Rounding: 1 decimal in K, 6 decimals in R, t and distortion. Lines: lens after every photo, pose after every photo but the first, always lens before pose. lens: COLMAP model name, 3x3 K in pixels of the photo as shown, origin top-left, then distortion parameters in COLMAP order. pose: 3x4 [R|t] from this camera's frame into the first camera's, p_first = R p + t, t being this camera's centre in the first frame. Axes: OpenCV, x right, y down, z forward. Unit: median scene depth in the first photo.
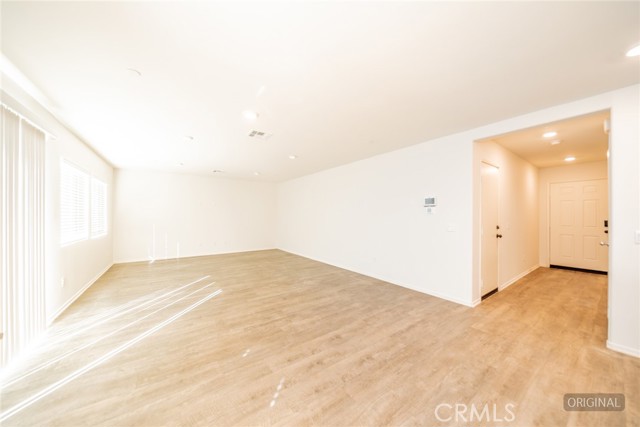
lens RADIAL K [[218.9, 0, 321.3], [0, 218.9, 215.0], [0, 0, 1]] dist [-0.004758, -0.000863]
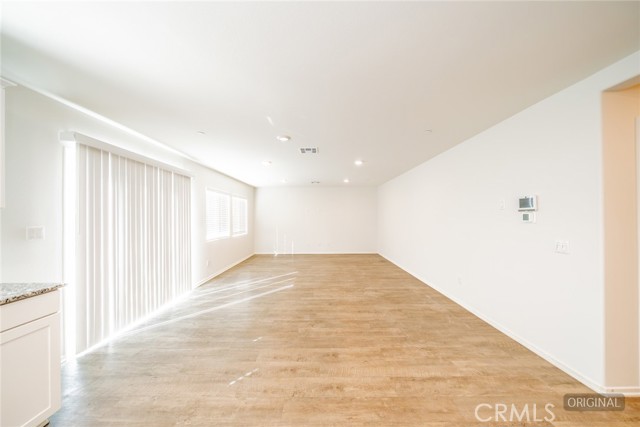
lens RADIAL K [[218.9, 0, 317.2], [0, 218.9, 214.4], [0, 0, 1]] dist [-0.004758, -0.000863]
pose [[0.808773, -0.015168, -0.587926, 0.446945], [0.009586, 0.999875, -0.012608, -0.031915], [0.588043, 0.004561, 0.808817, 0.141667]]
